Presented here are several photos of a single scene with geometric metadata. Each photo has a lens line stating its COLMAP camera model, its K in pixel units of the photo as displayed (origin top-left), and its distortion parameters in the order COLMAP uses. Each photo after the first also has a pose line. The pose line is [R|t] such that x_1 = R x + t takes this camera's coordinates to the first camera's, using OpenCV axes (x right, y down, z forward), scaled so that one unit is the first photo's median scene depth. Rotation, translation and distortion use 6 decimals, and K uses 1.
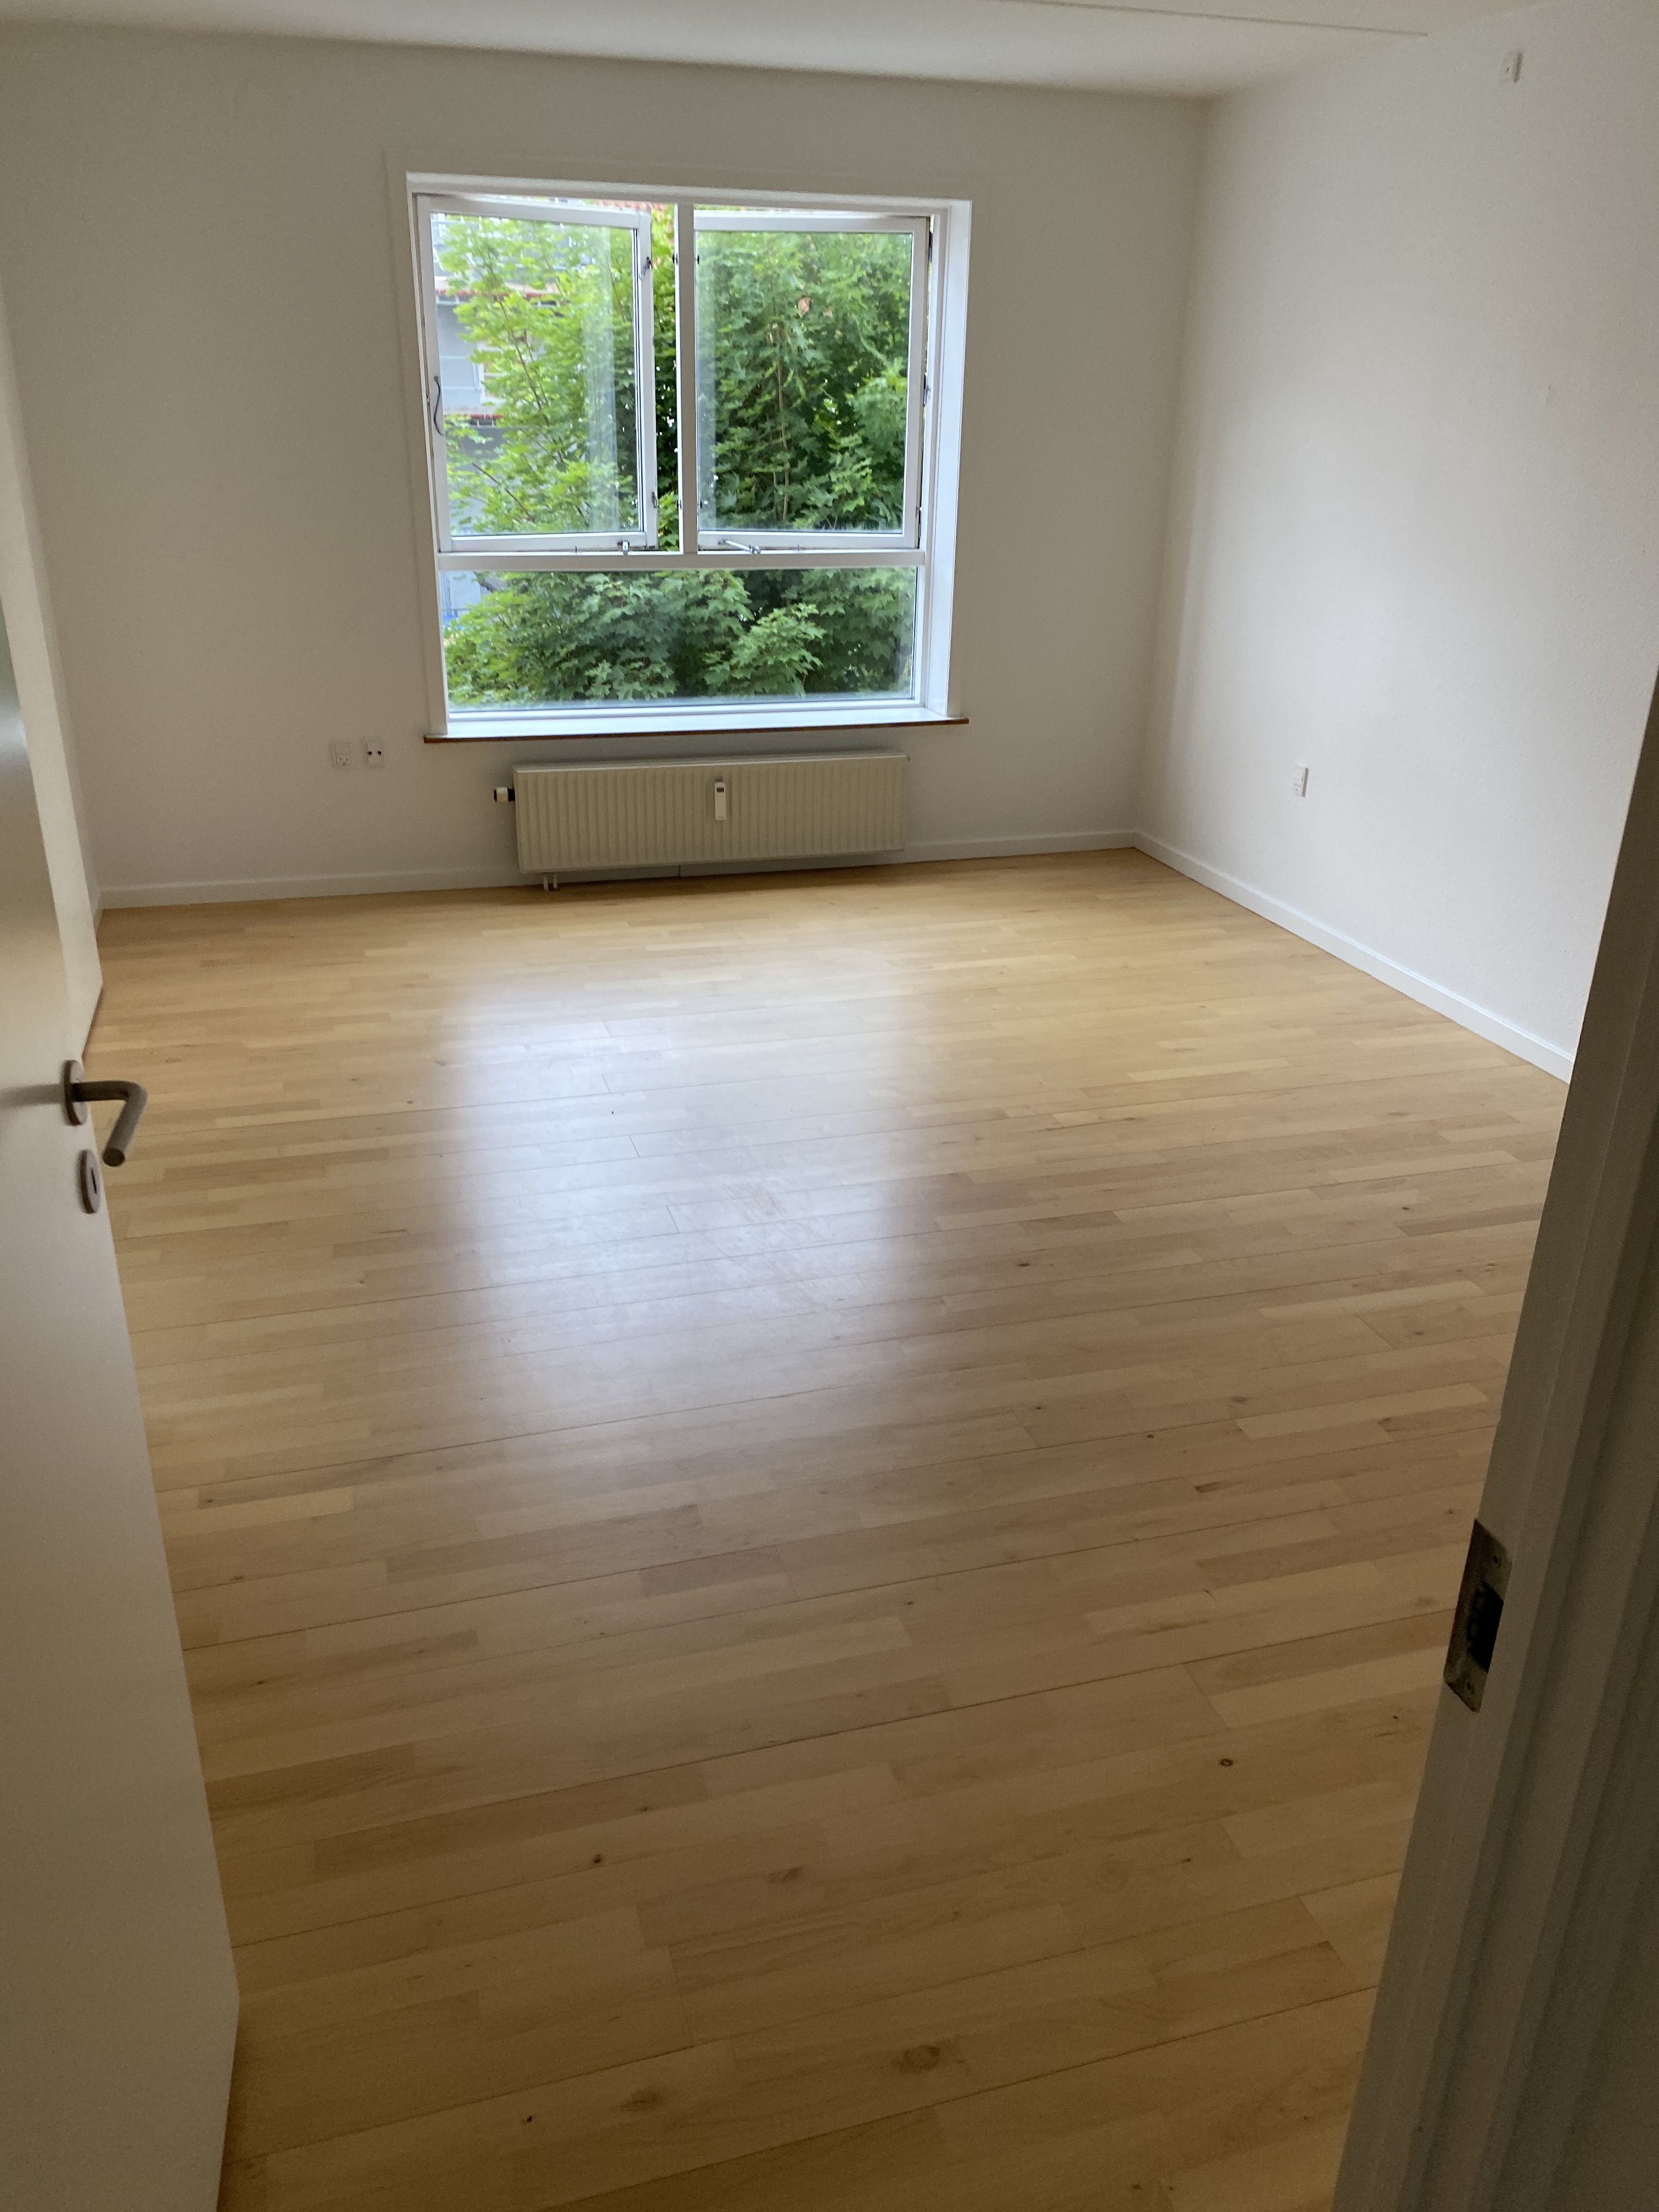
lens RADIAL K [[1701.3, 0, 831.3], [0, 1701.3, 1157.5], [0, 0, 1]] dist [0.119406, -0.268158]
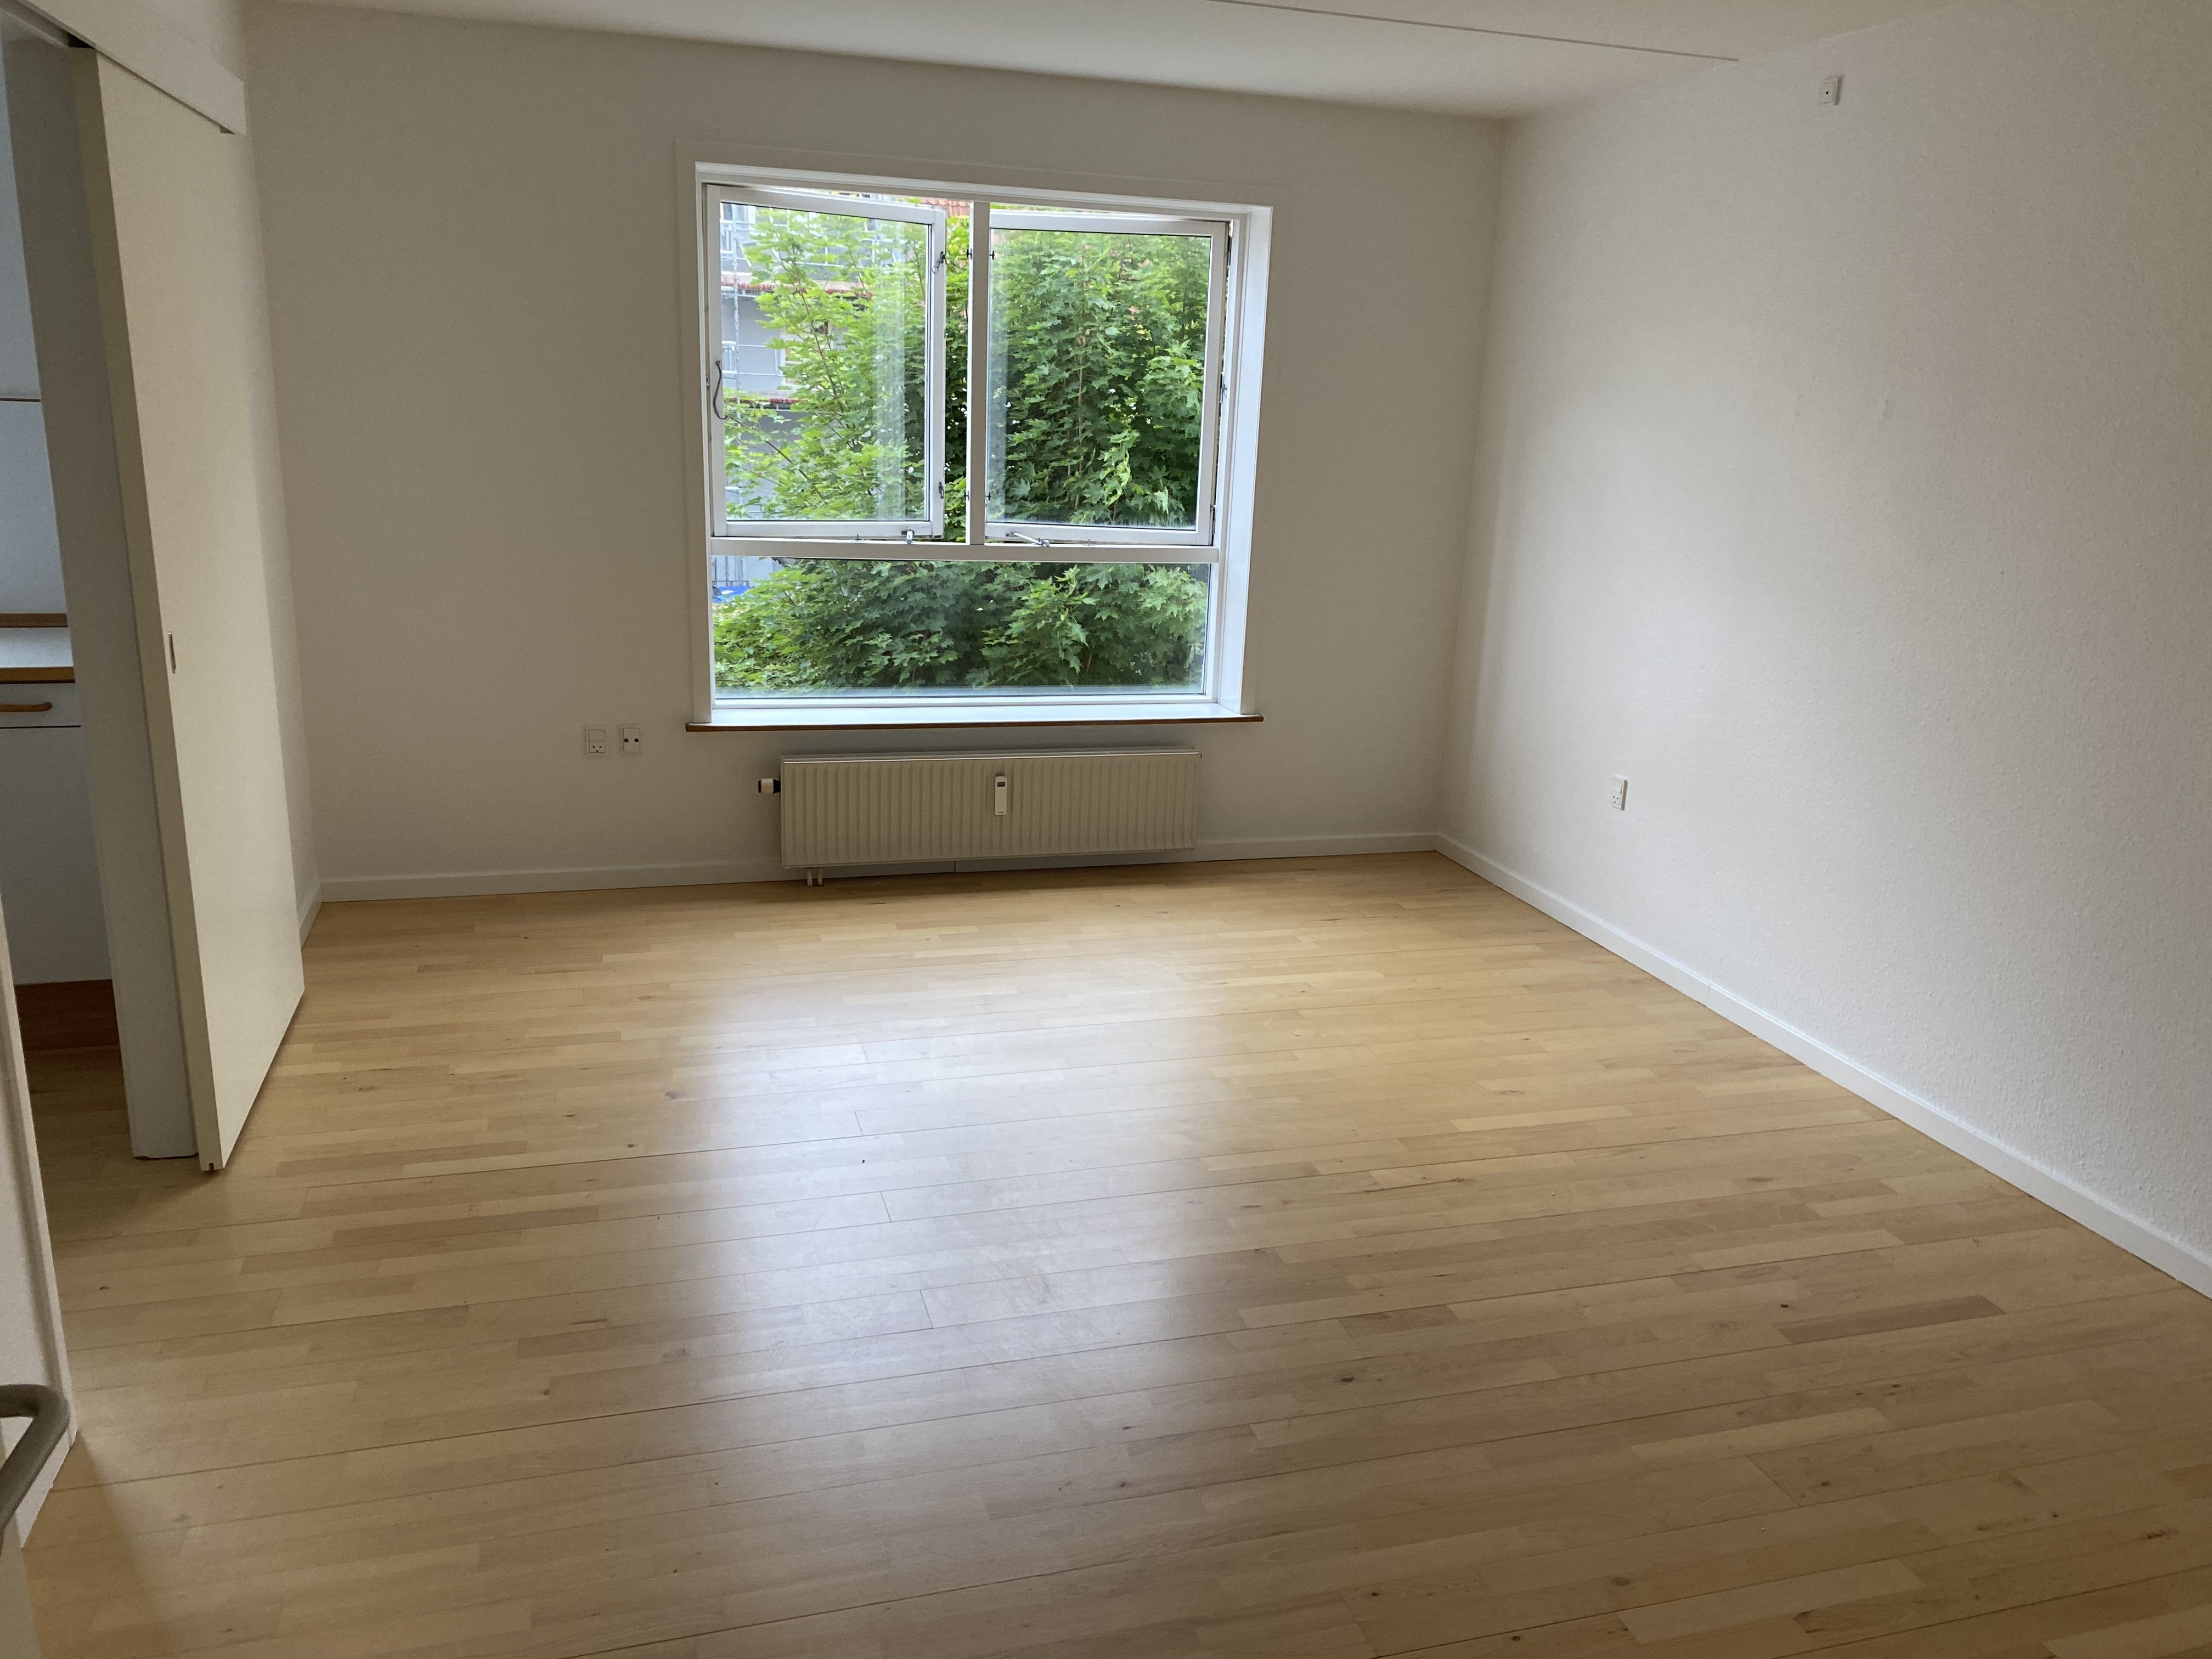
lens RADIAL K [[1681.7, 0, 1146.7], [0, 1681.7, 867.1], [0, 0, 1]] dist [0.105356, -0.254998]
pose [[0.999524, 0.020609, 0.022938, -0.005909], [-0.017138, 0.989662, -0.142390, -0.043764], [-0.025635, 0.141929, 0.989545, 0.098143]]
